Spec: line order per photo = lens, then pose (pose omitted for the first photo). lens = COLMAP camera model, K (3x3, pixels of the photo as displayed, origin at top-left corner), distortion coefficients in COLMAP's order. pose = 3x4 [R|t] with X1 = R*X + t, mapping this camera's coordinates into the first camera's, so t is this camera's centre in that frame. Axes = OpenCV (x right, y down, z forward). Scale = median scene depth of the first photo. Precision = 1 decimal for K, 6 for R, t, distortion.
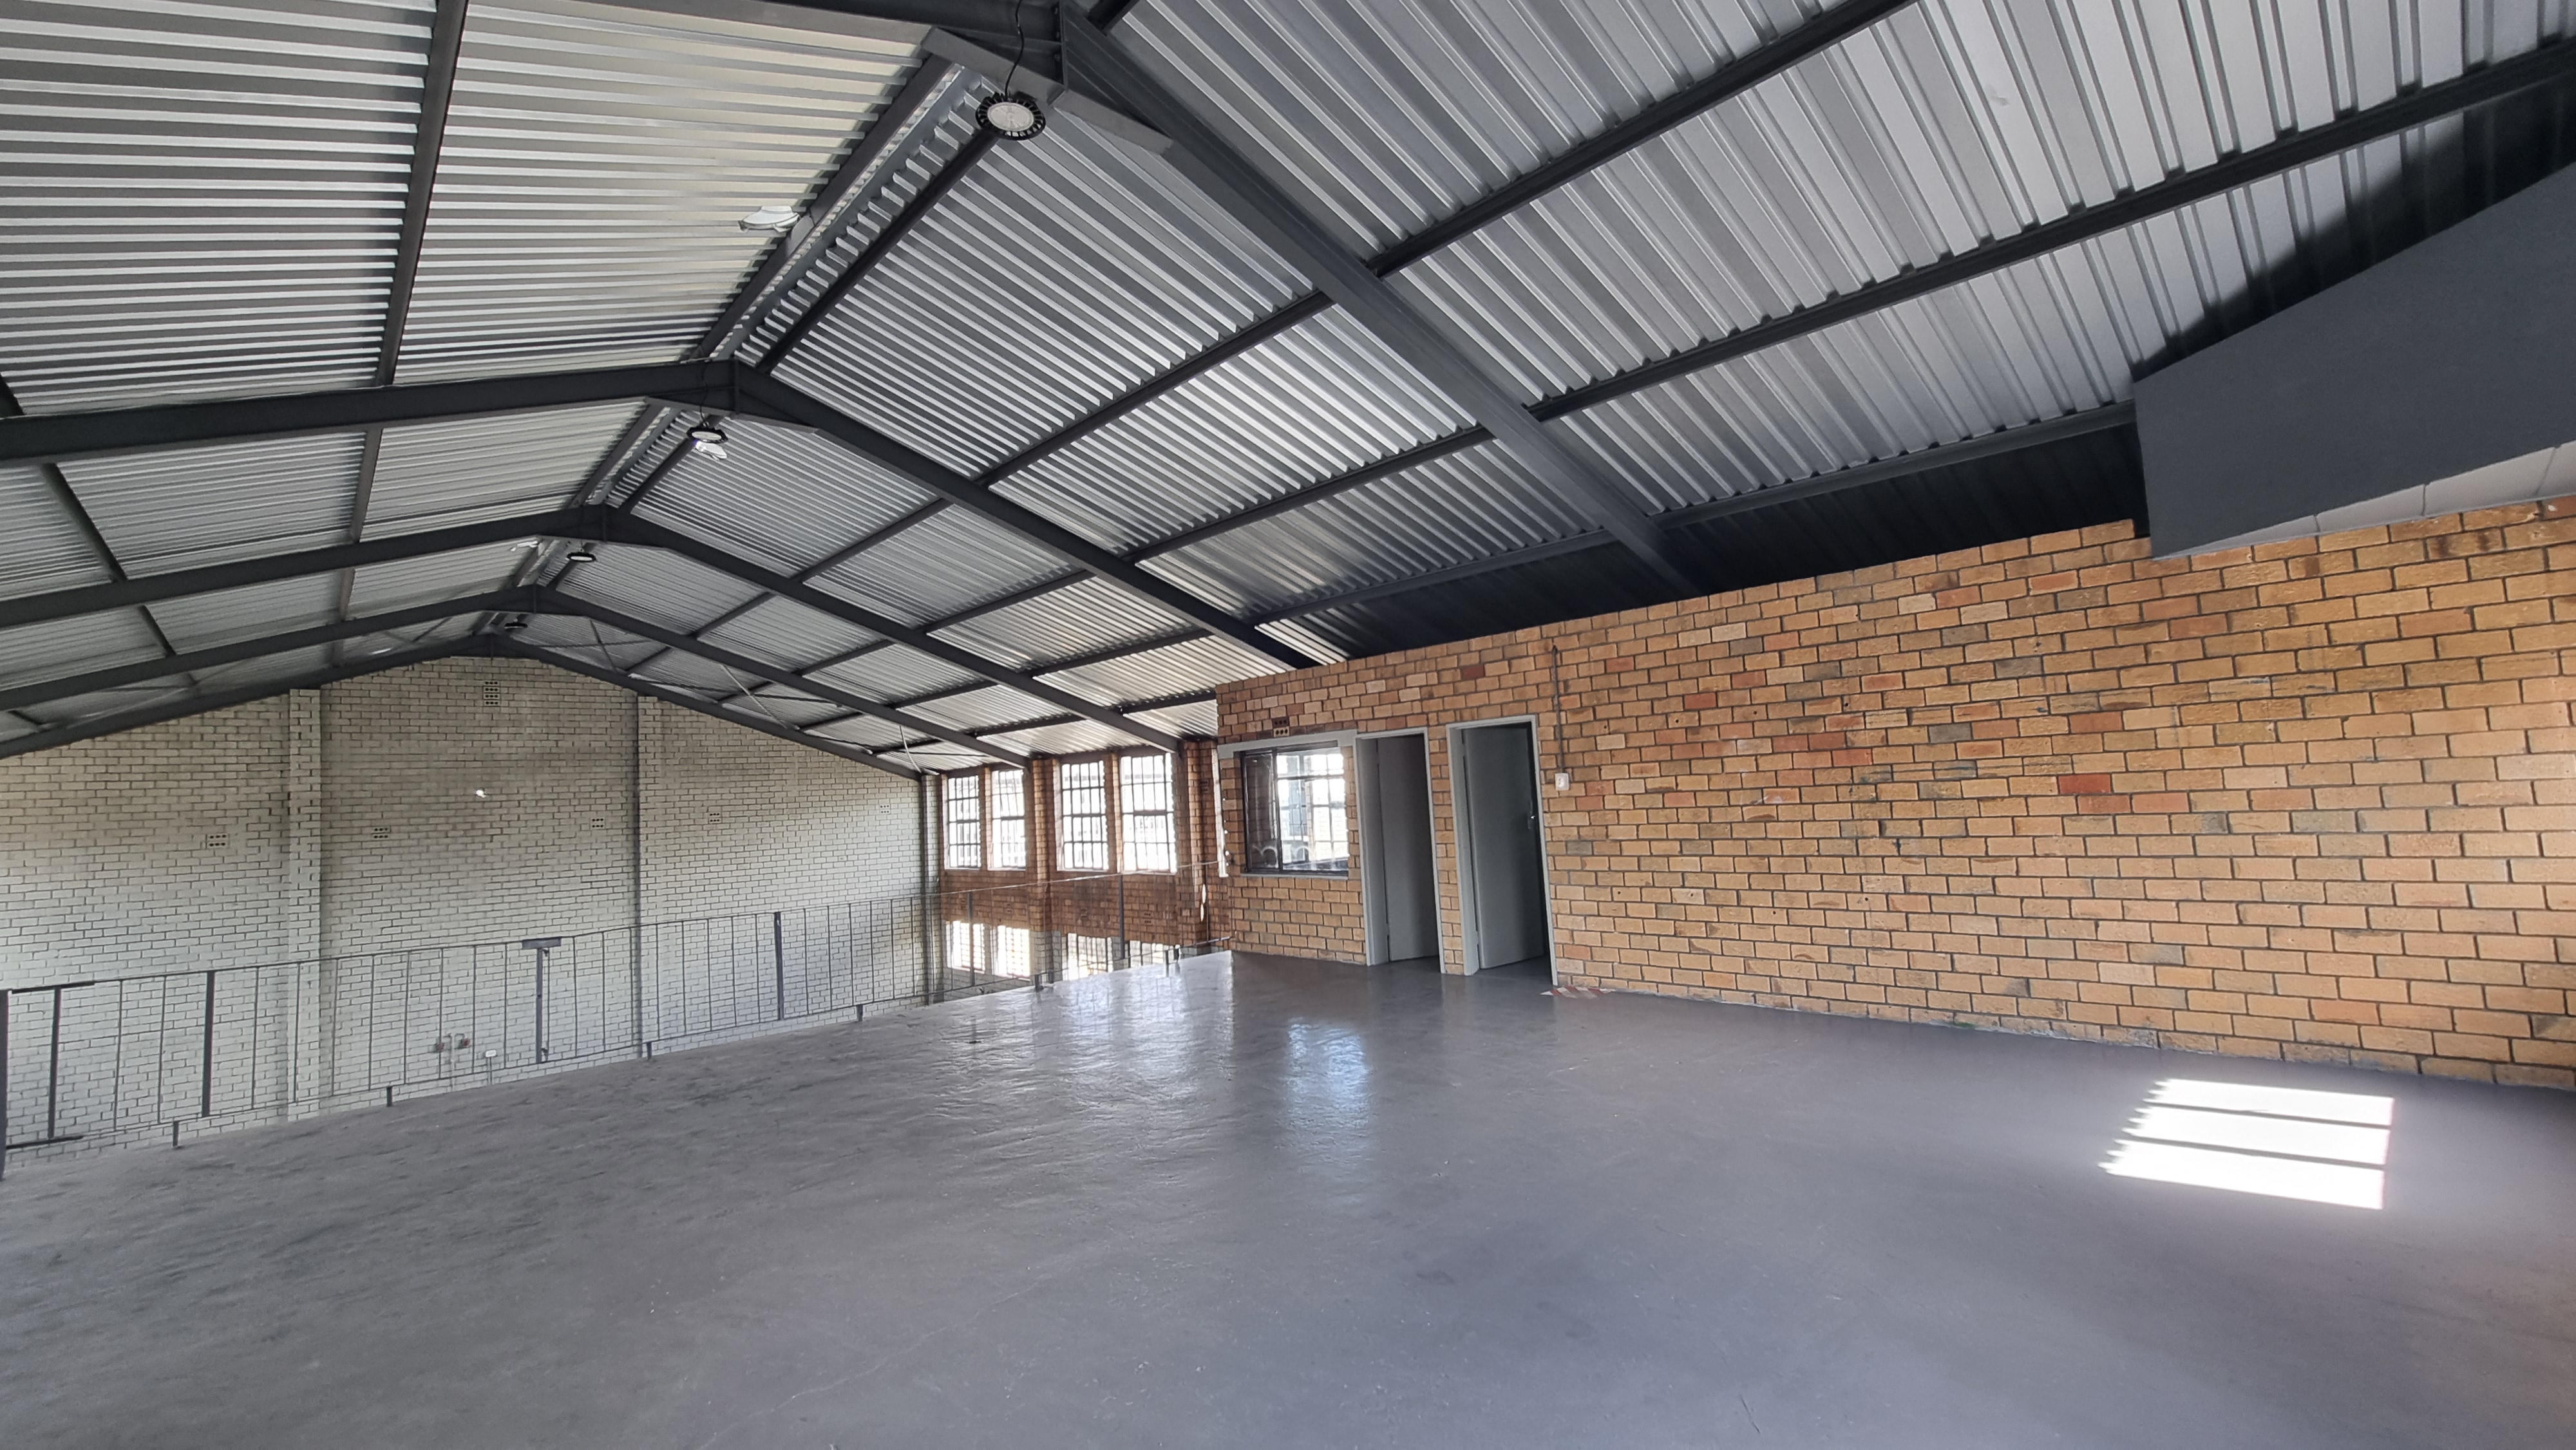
lens RADIAL K [[1060.9, 0, 1300.0], [0, 1060.9, 723.0], [0, 0, 1]] dist [-0.002341, -0.000516]
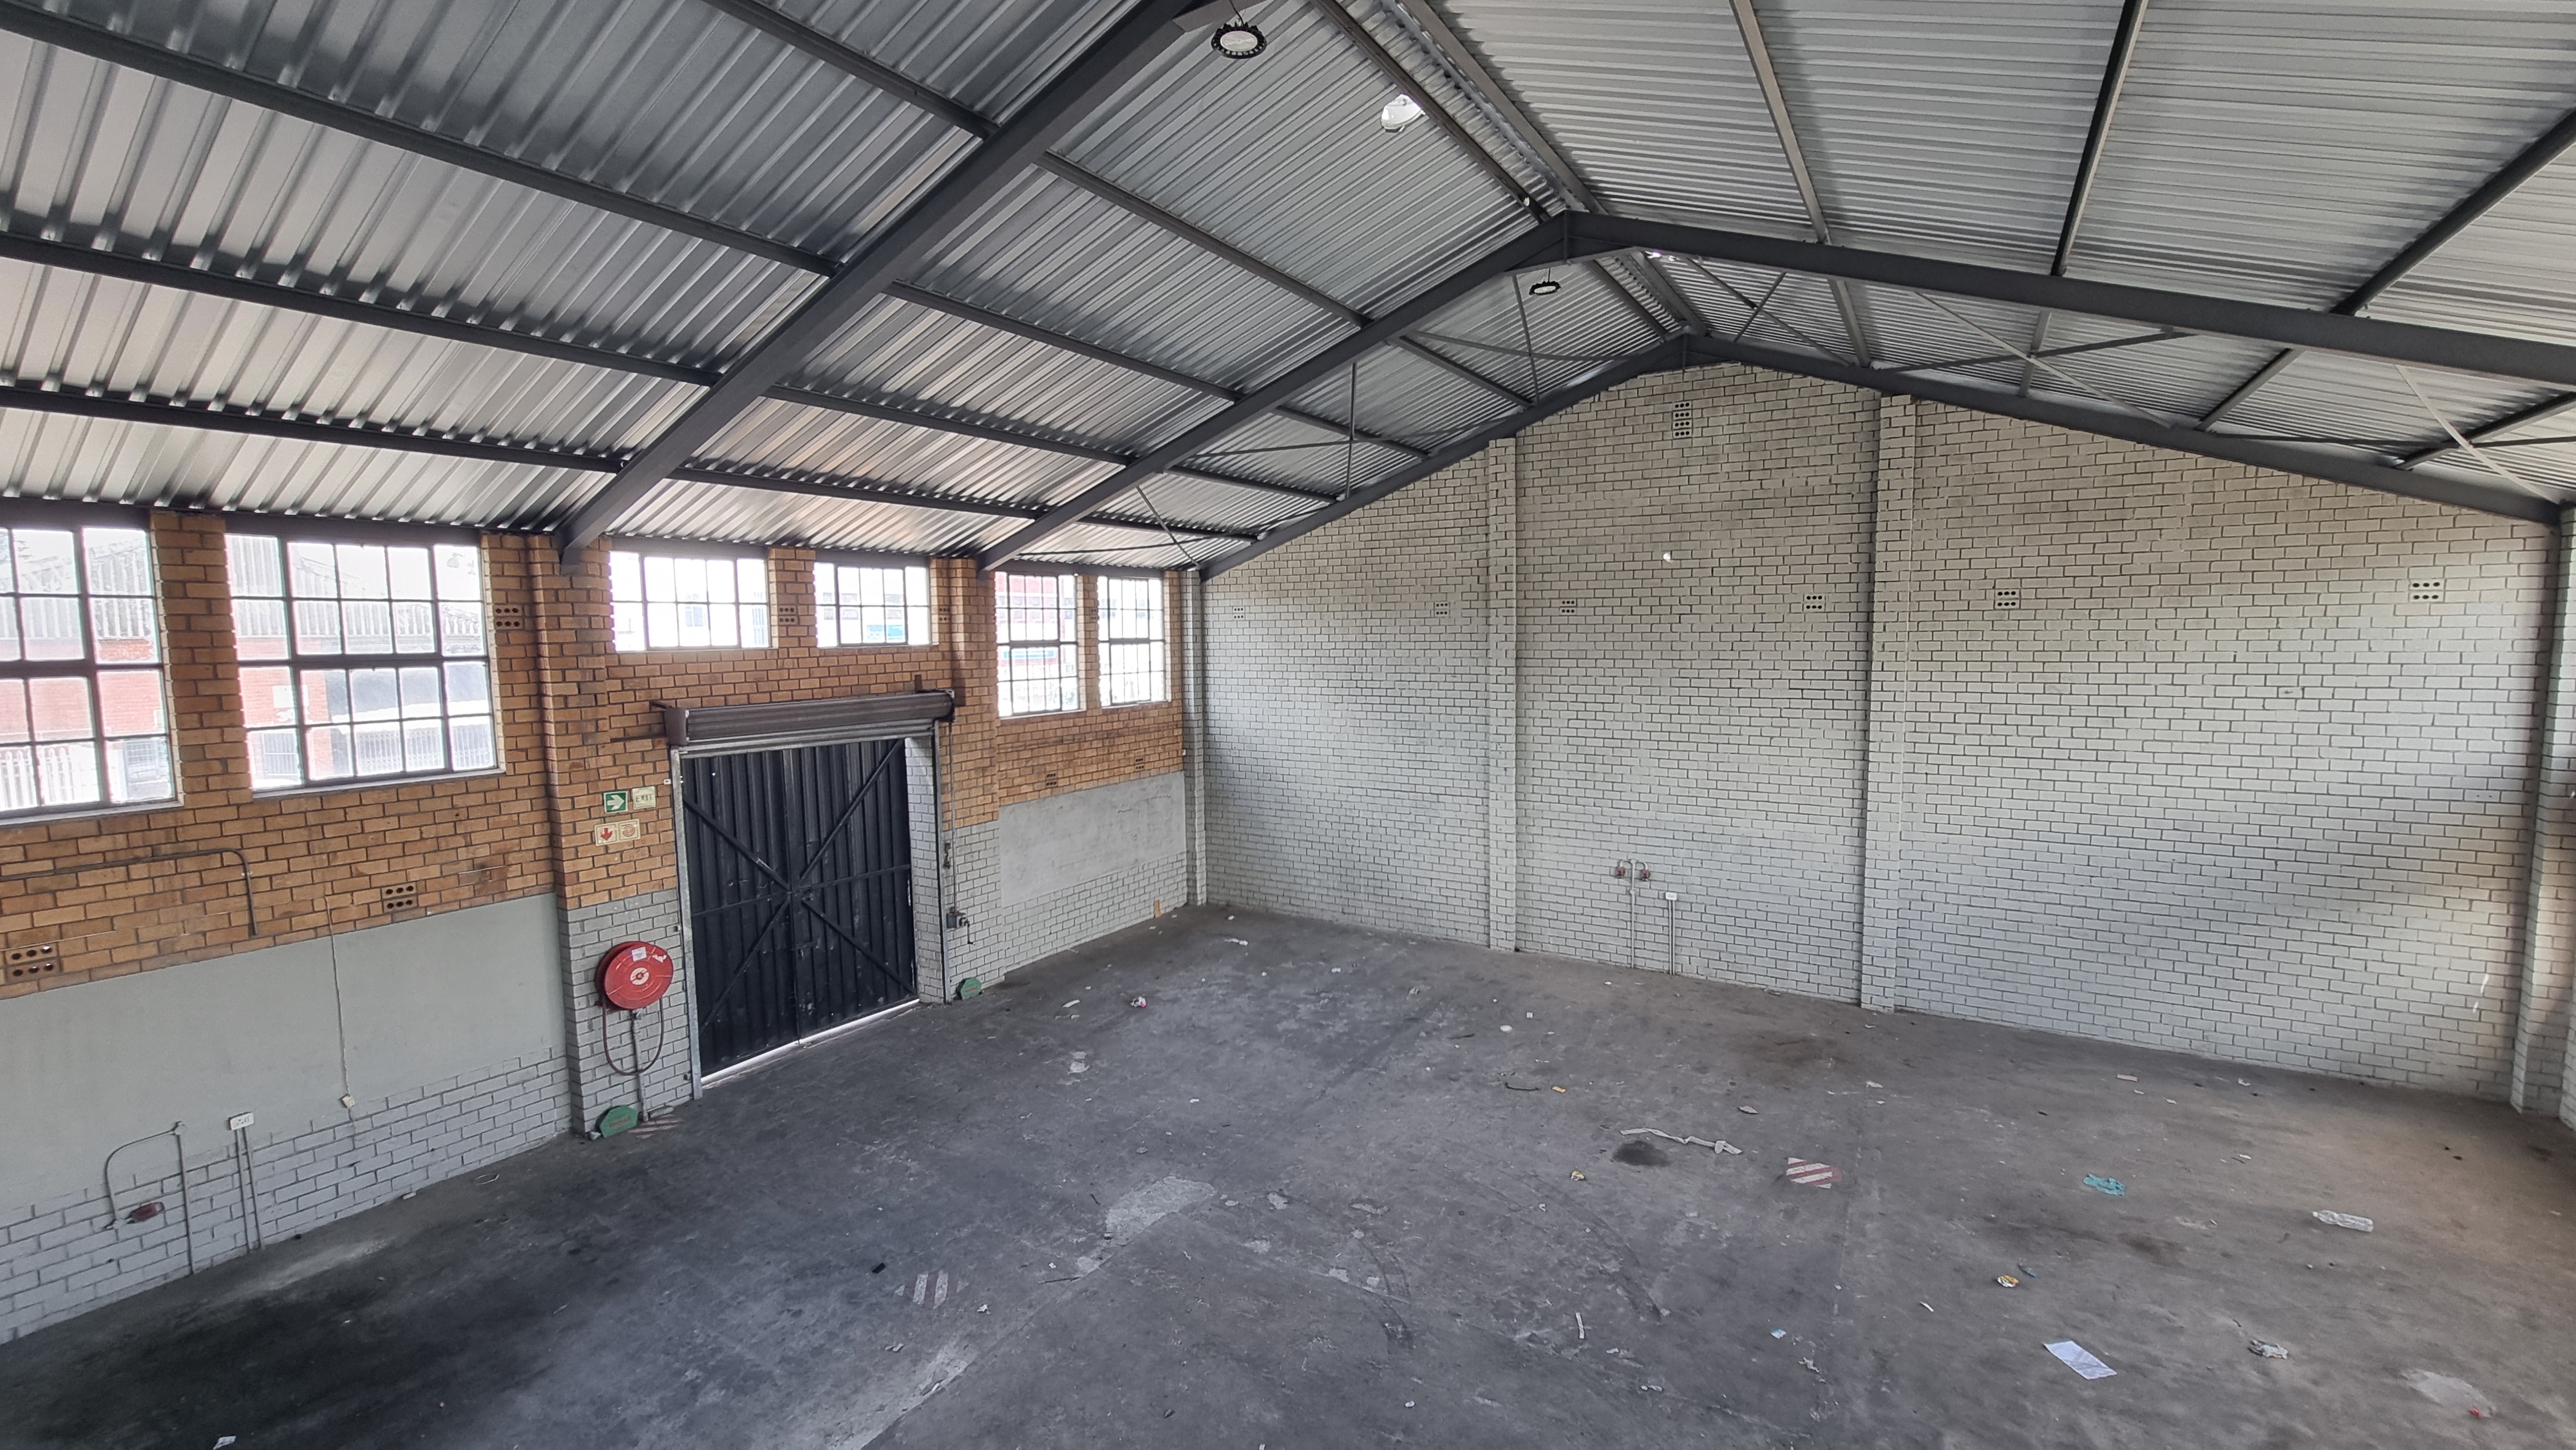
lens RADIAL K [[1060.9, 0, 1300.0], [0, 1060.9, 723.0], [0, 0, 1]] dist [-0.002341, -0.000516]
pose [[0.258249, 0.132998, -0.956880, -0.111356], [0.061015, 0.986256, 0.153548, 0.052587], [0.964150, -0.098038, 0.246585, 0.576396]]
